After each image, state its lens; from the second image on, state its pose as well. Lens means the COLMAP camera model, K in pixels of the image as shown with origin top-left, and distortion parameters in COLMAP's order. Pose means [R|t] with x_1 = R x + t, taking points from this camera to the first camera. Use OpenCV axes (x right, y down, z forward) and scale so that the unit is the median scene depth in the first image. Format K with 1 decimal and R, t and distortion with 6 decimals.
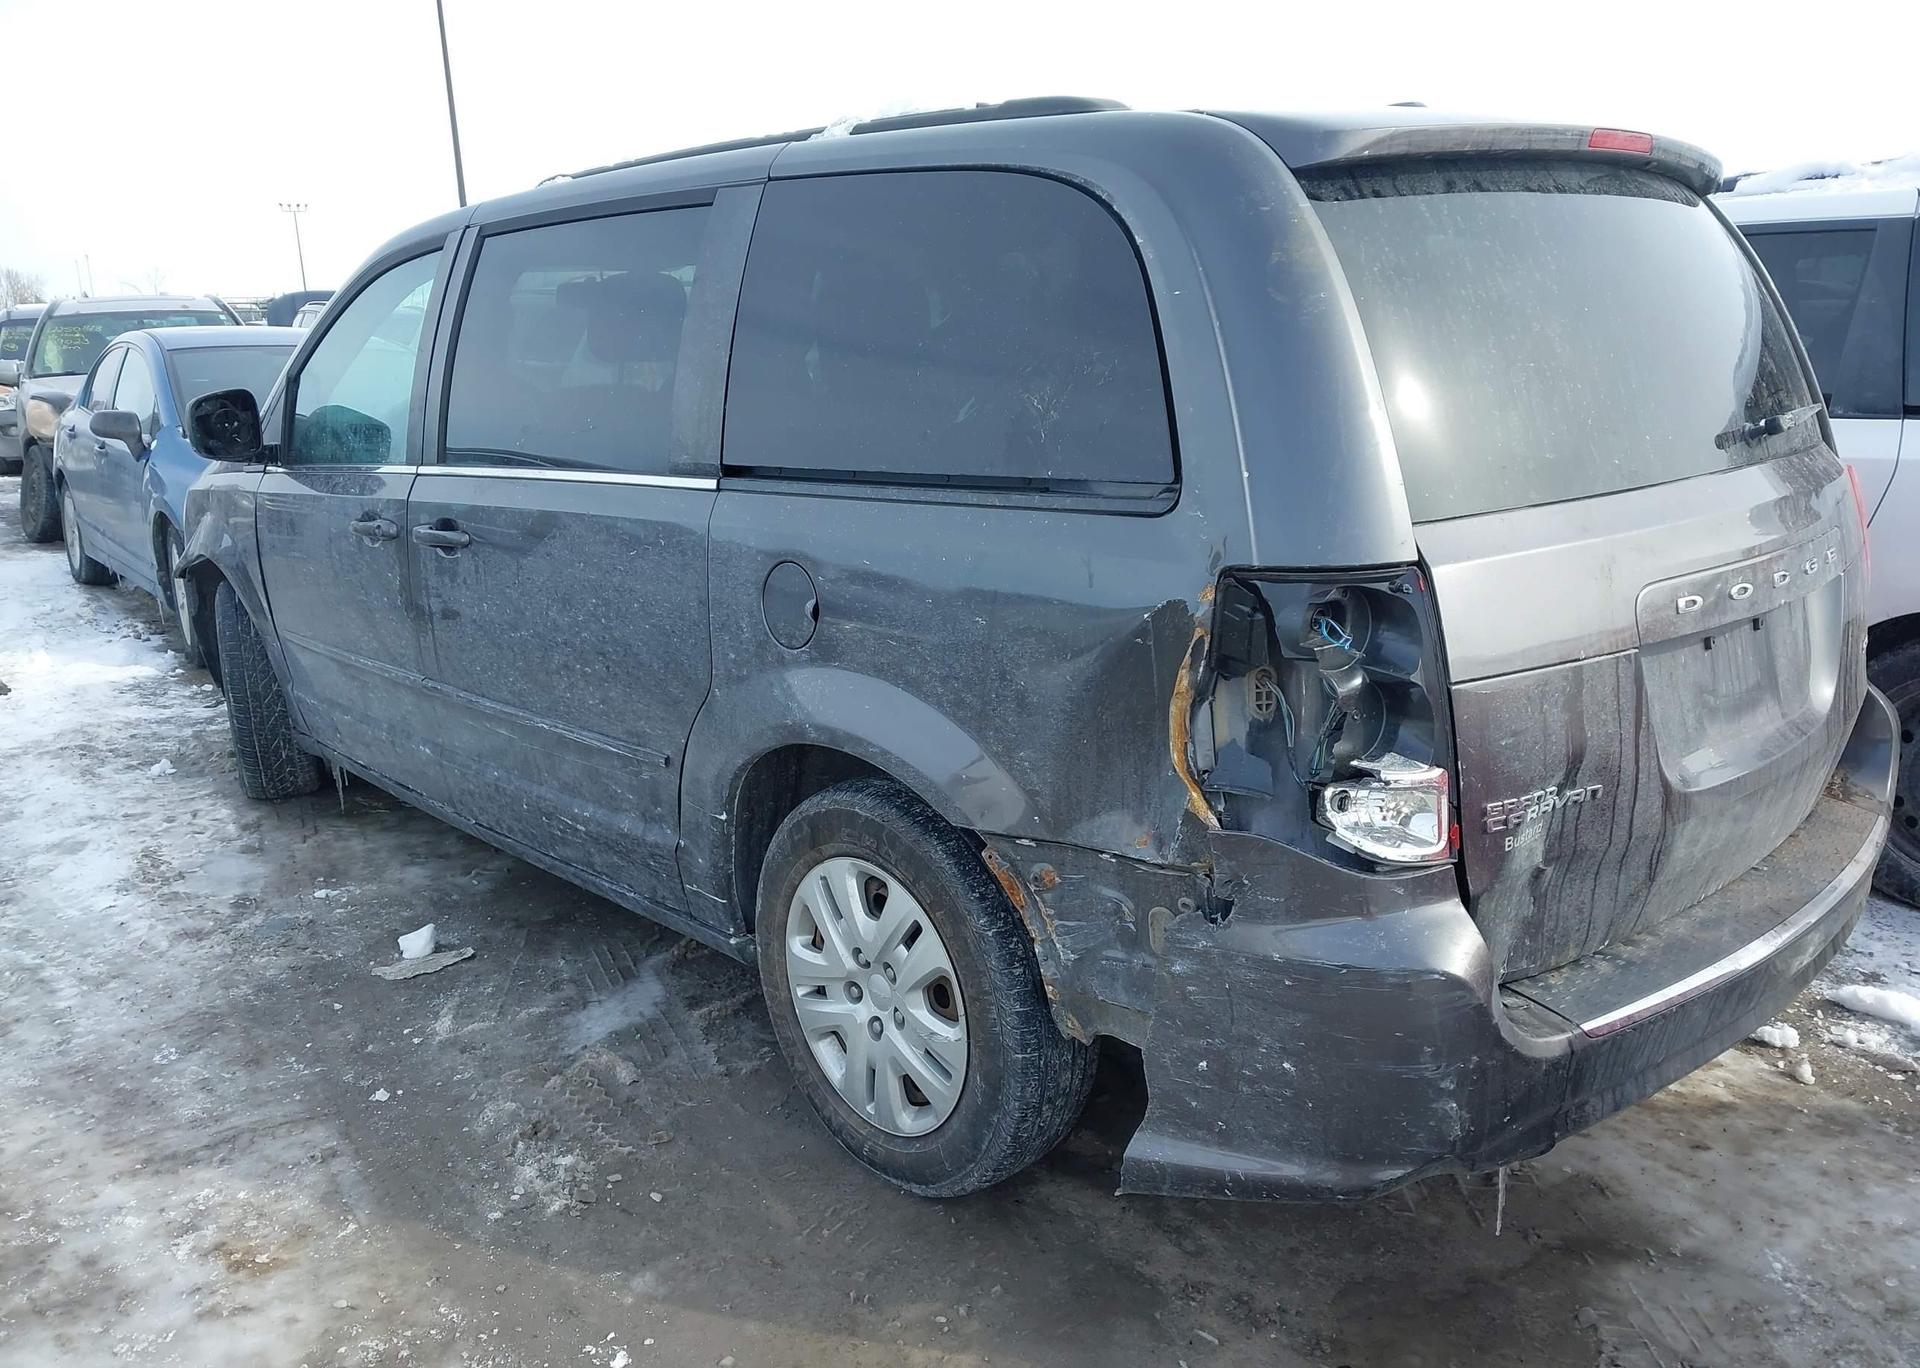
lens RADIAL K [[1548.4, 0, 956.3], [0, 1548.4, 690.6], [0, 0, 1]] dist [0.056354, -0.062106]
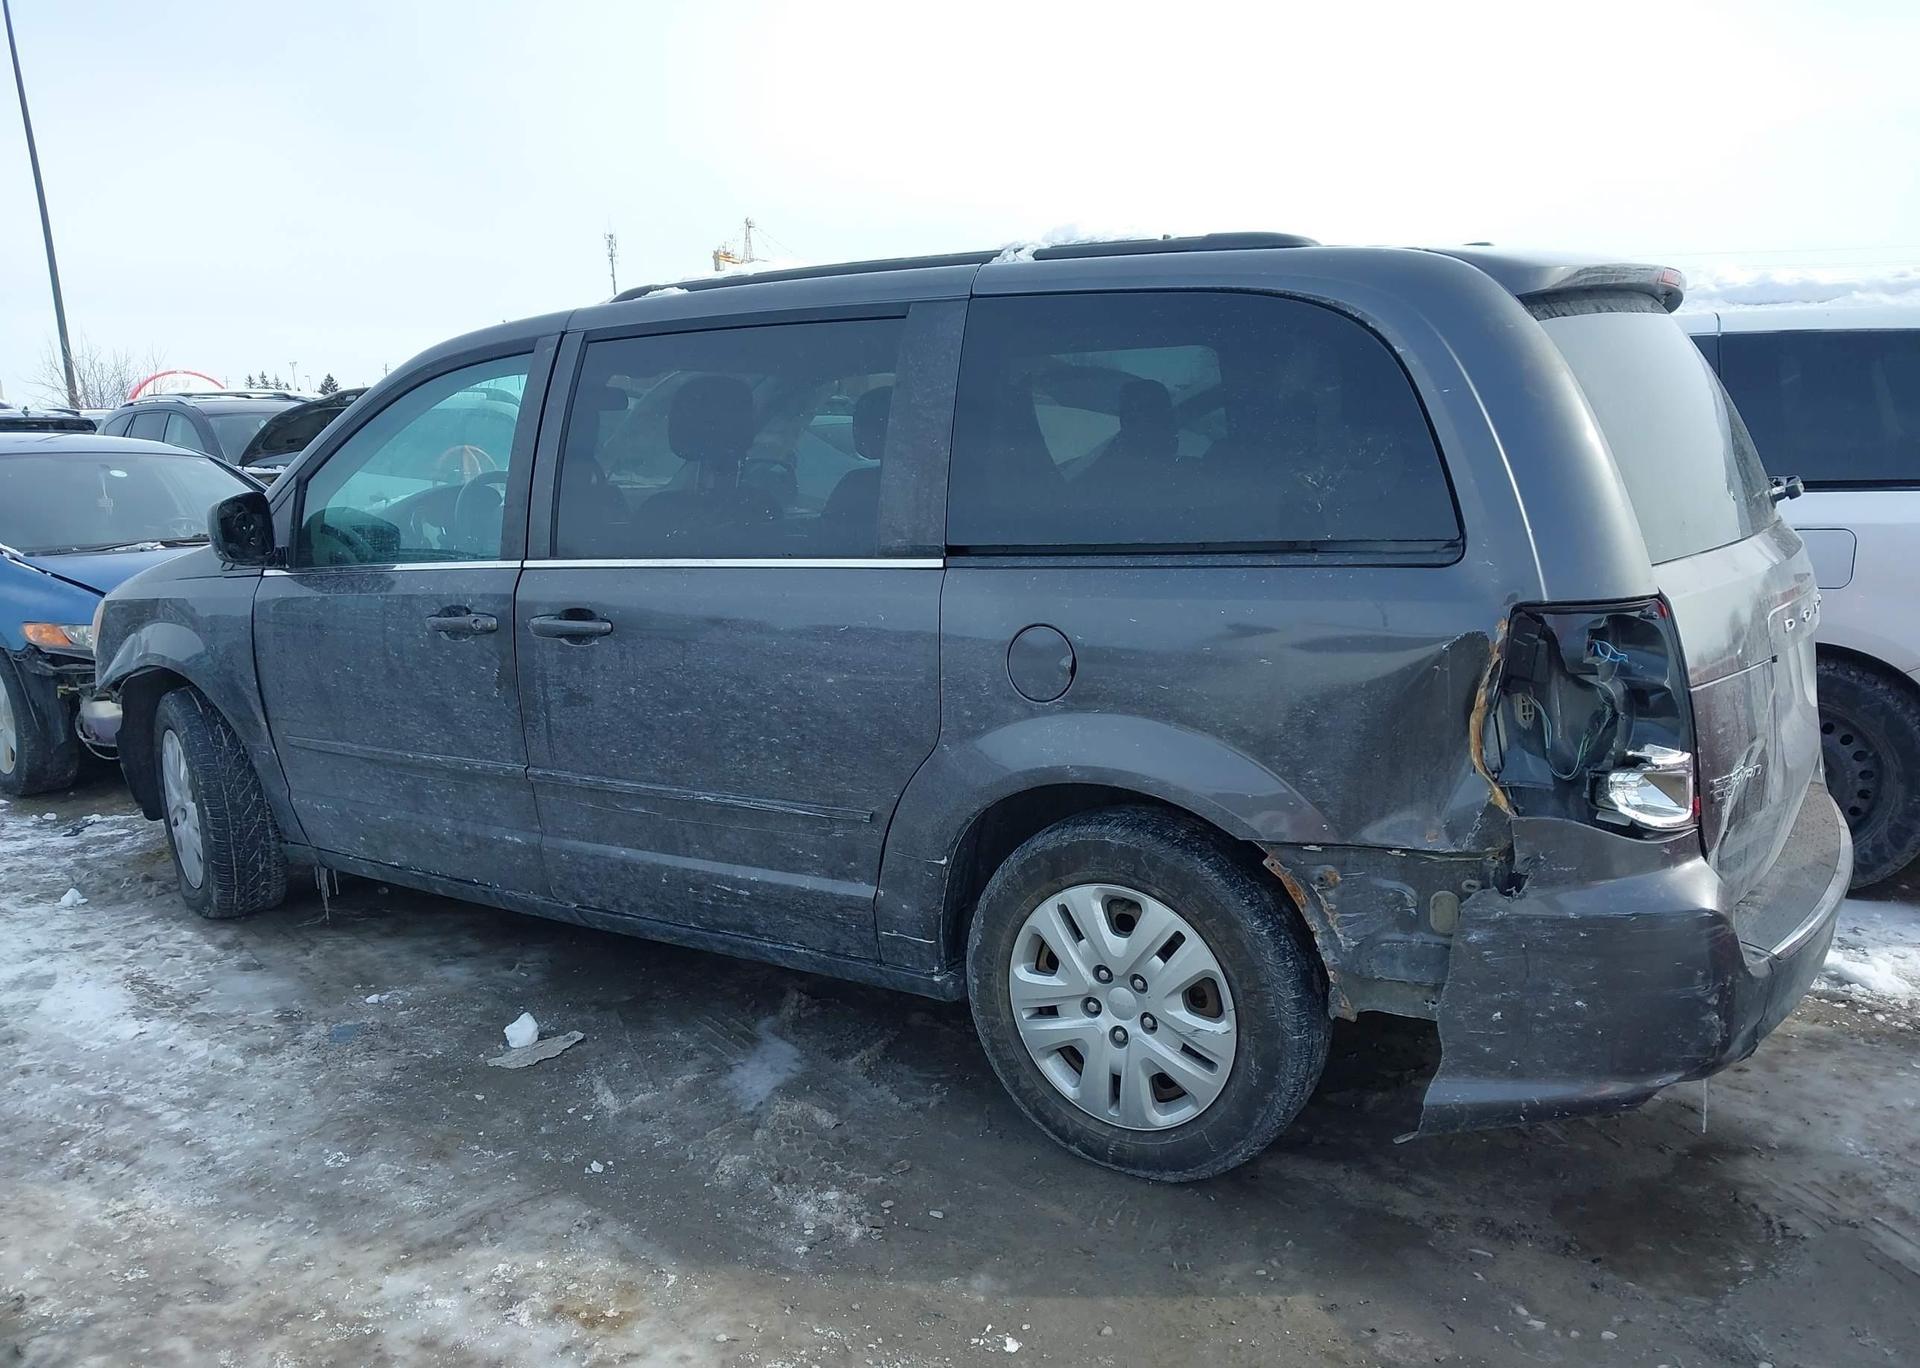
lens RADIAL K [[1548.4, 0, 967.4], [0, 1548.4, 676.2], [0, 0, 1]] dist [0.056354, -0.062106]
pose [[0.969145, -0.044765, 0.242393, -0.432726], [0.062531, 0.995852, -0.066099, 0.026117], [-0.238429, 0.079217, 0.967924, -0.084693]]
